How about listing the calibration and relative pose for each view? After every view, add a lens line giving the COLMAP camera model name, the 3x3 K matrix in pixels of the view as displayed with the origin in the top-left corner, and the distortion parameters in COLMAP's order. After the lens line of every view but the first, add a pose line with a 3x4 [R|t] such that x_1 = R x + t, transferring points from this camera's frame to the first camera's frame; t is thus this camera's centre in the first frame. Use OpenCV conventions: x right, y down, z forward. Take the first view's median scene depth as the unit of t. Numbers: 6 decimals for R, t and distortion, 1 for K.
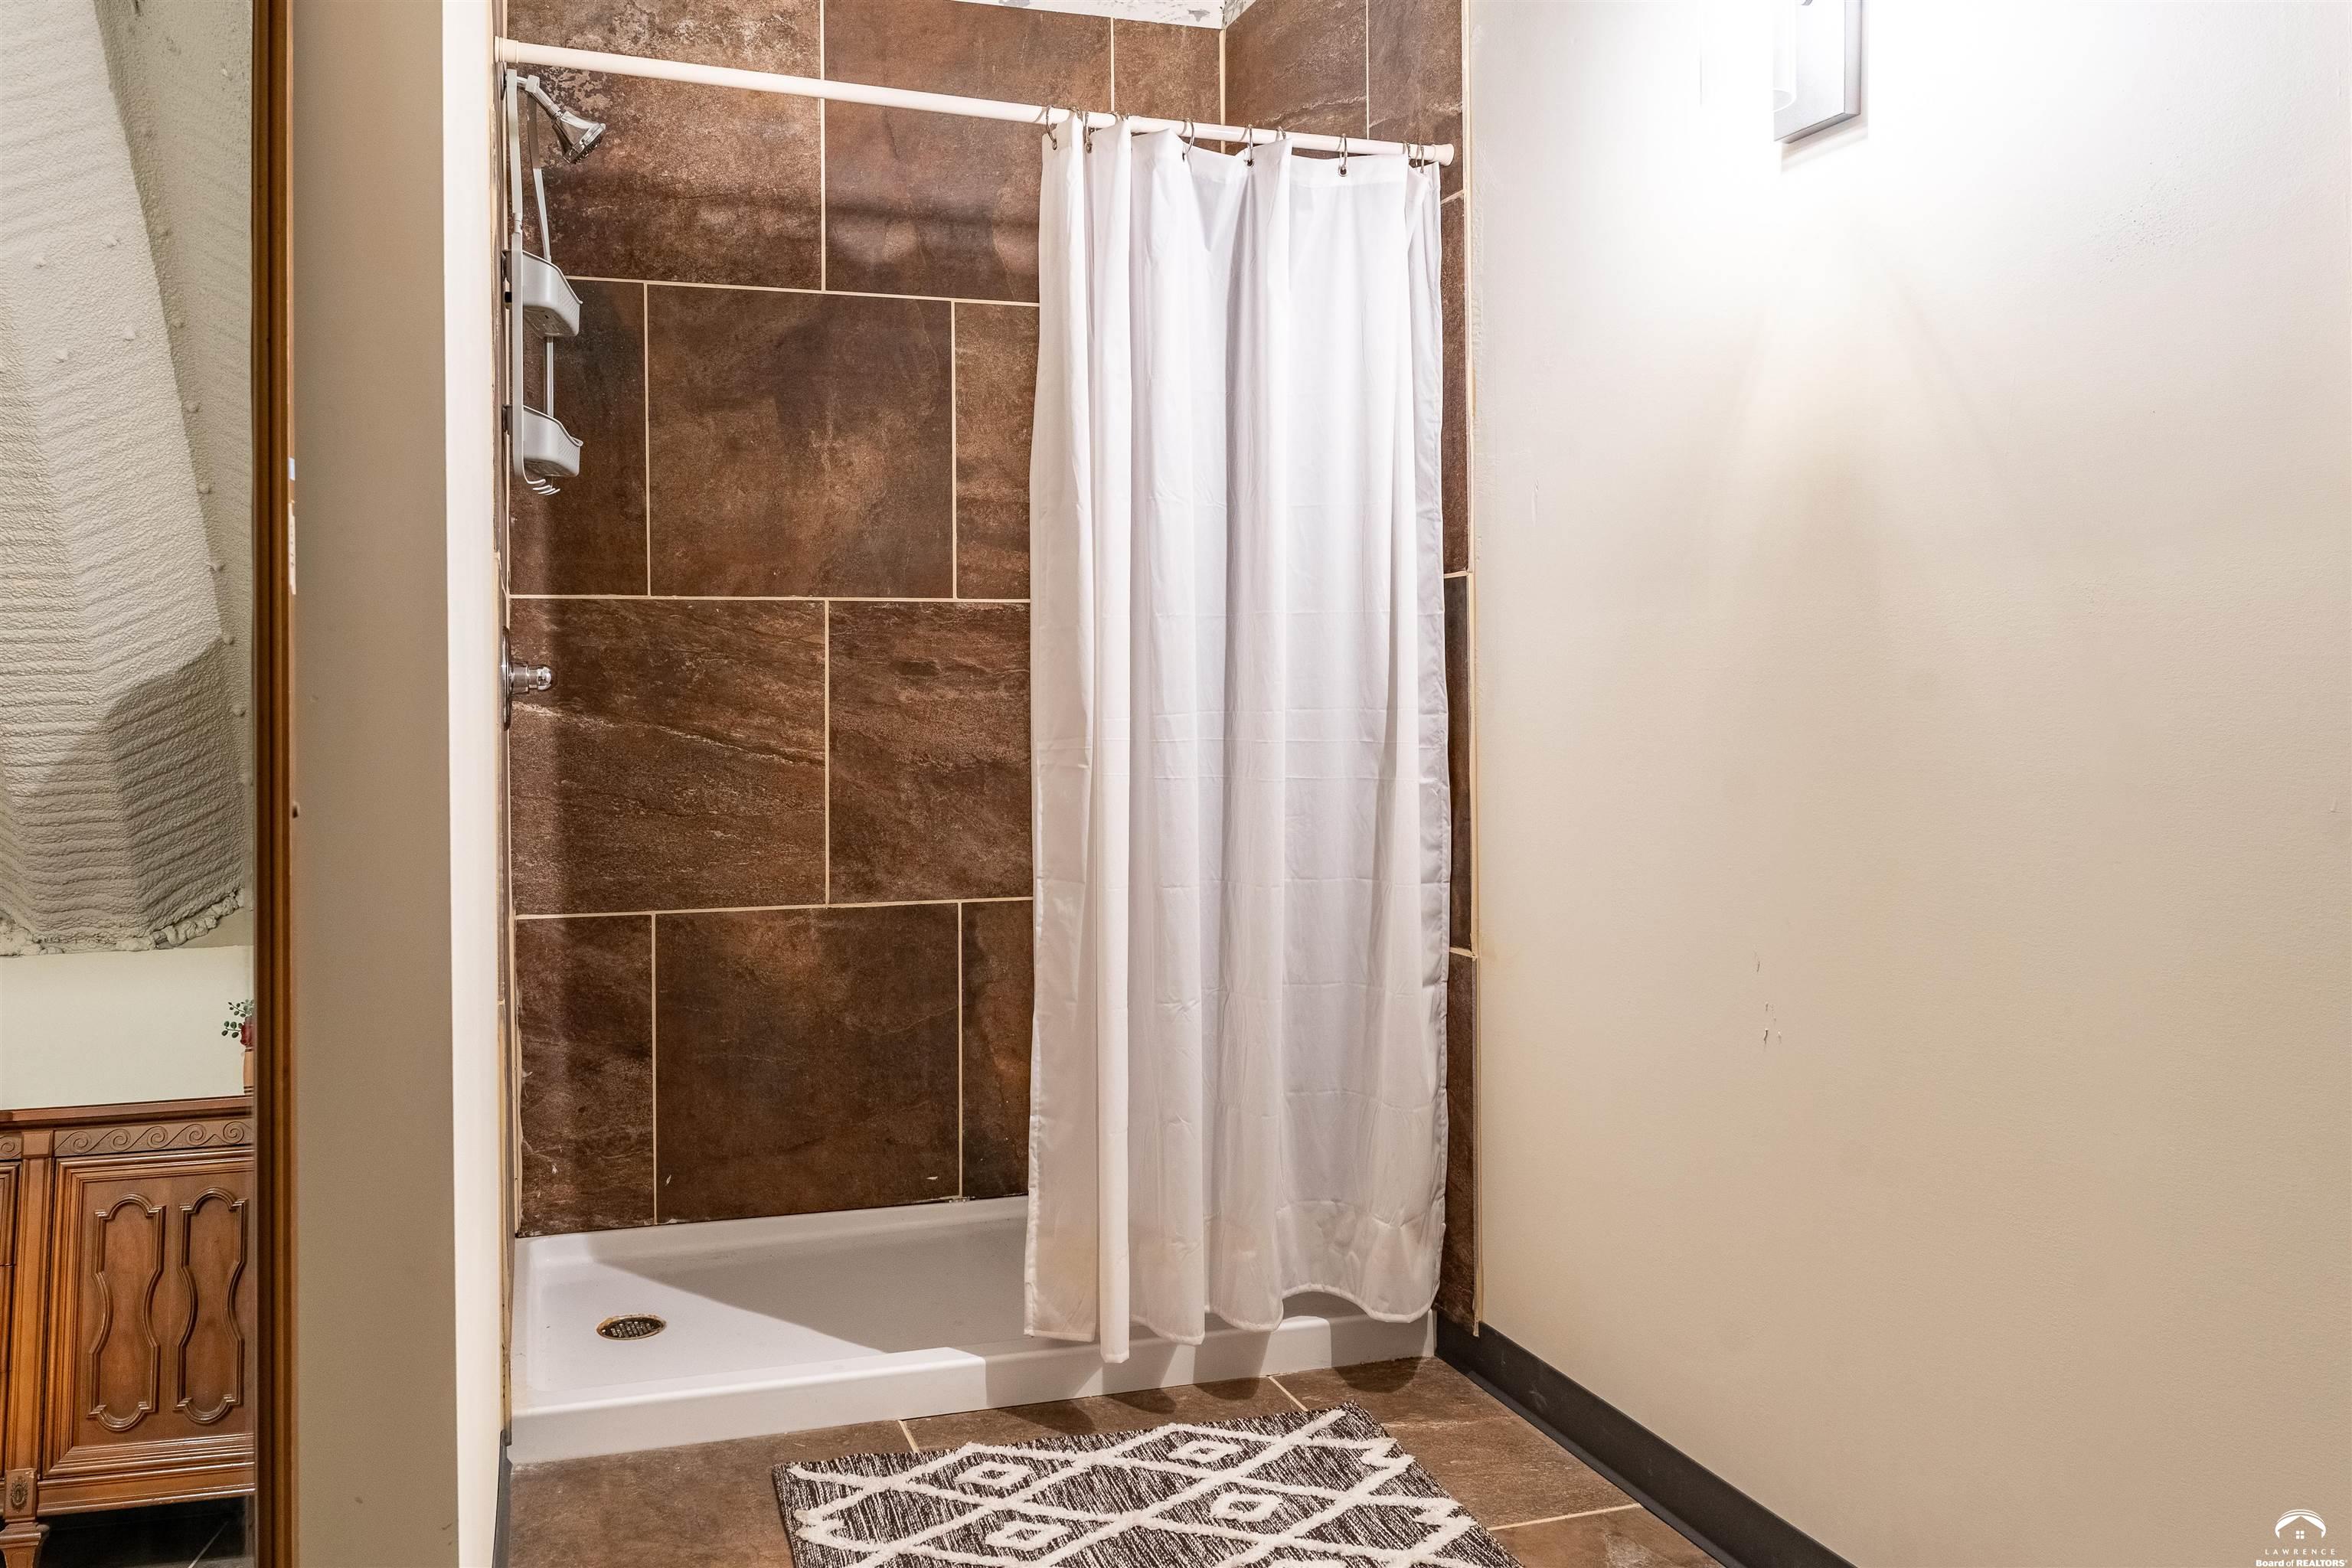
lens RADIAL K [[1566.9, 0, 1181.7], [0, 1566.9, 700.2], [0, 0, 1]] dist [0.008149, 0.002462]
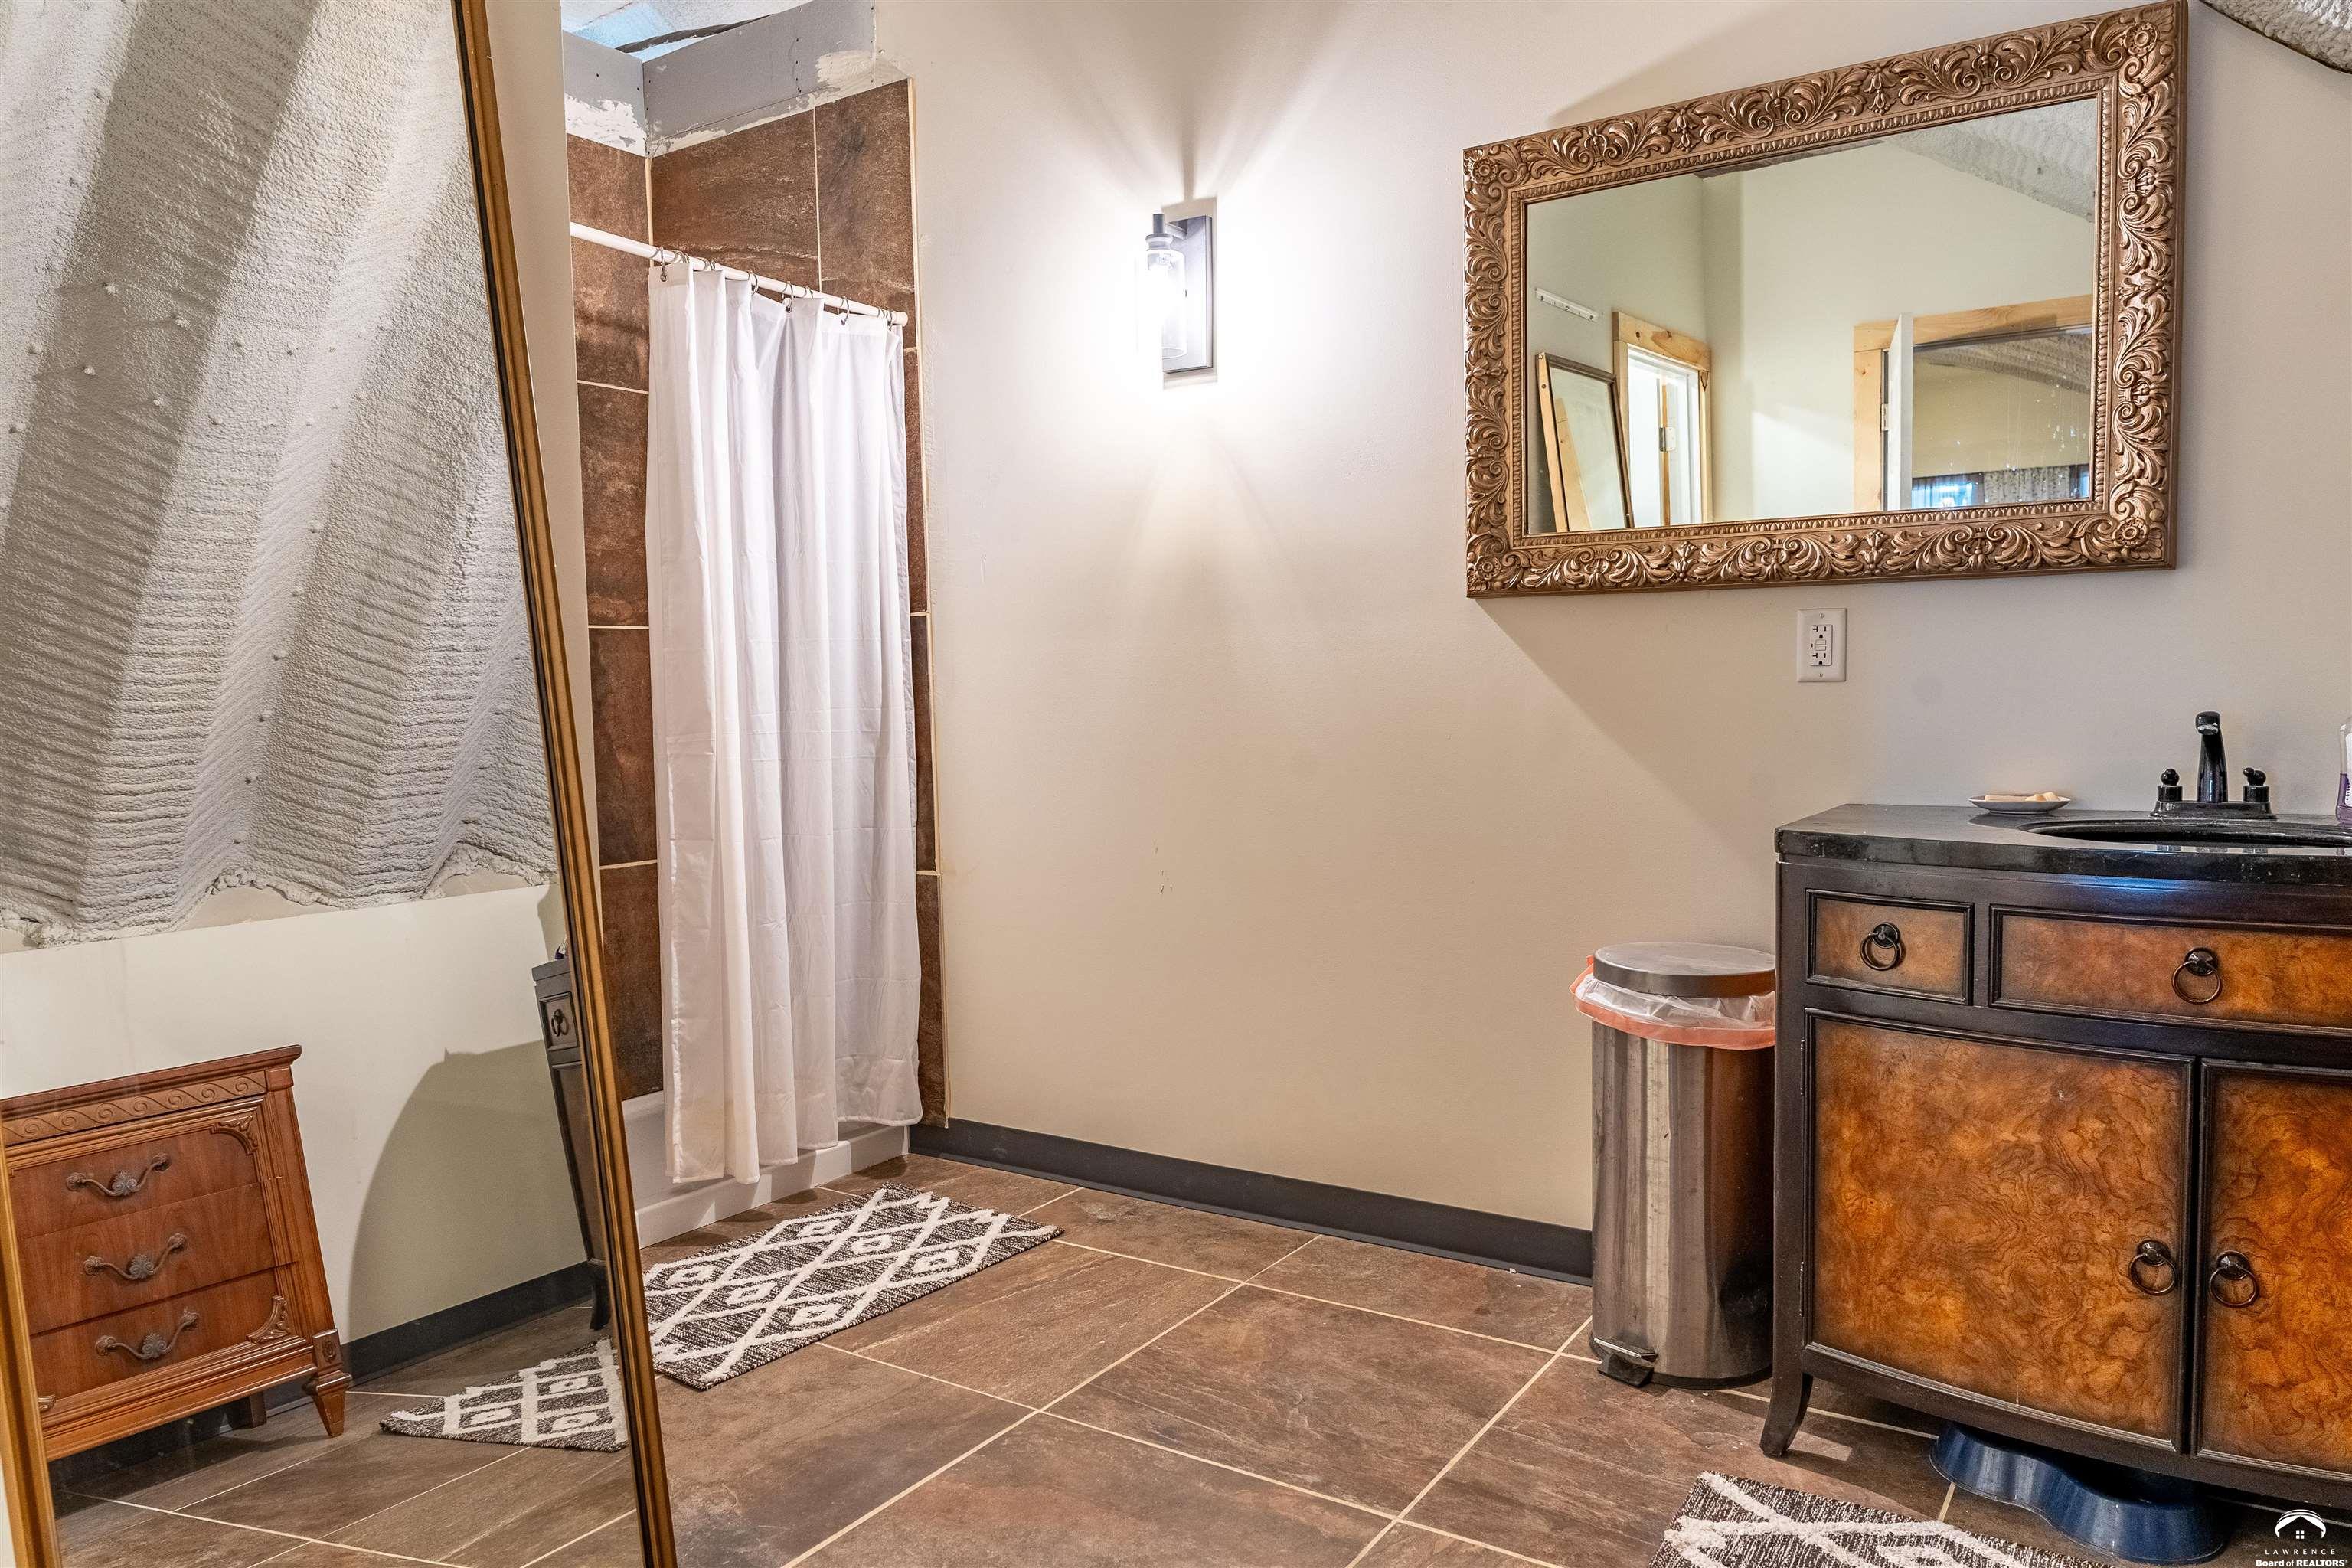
lens RADIAL K [[1595.4, 0, 1176.0], [0, 1595.4, 784.0], [0, 0, 1]] dist [0.020500, -0.037417]
pose [[0.759234, -0.049598, 0.648925, -0.638333], [0.021038, 0.998441, 0.051698, 0.005810], [-0.650477, -0.025599, 0.759094, -0.294653]]
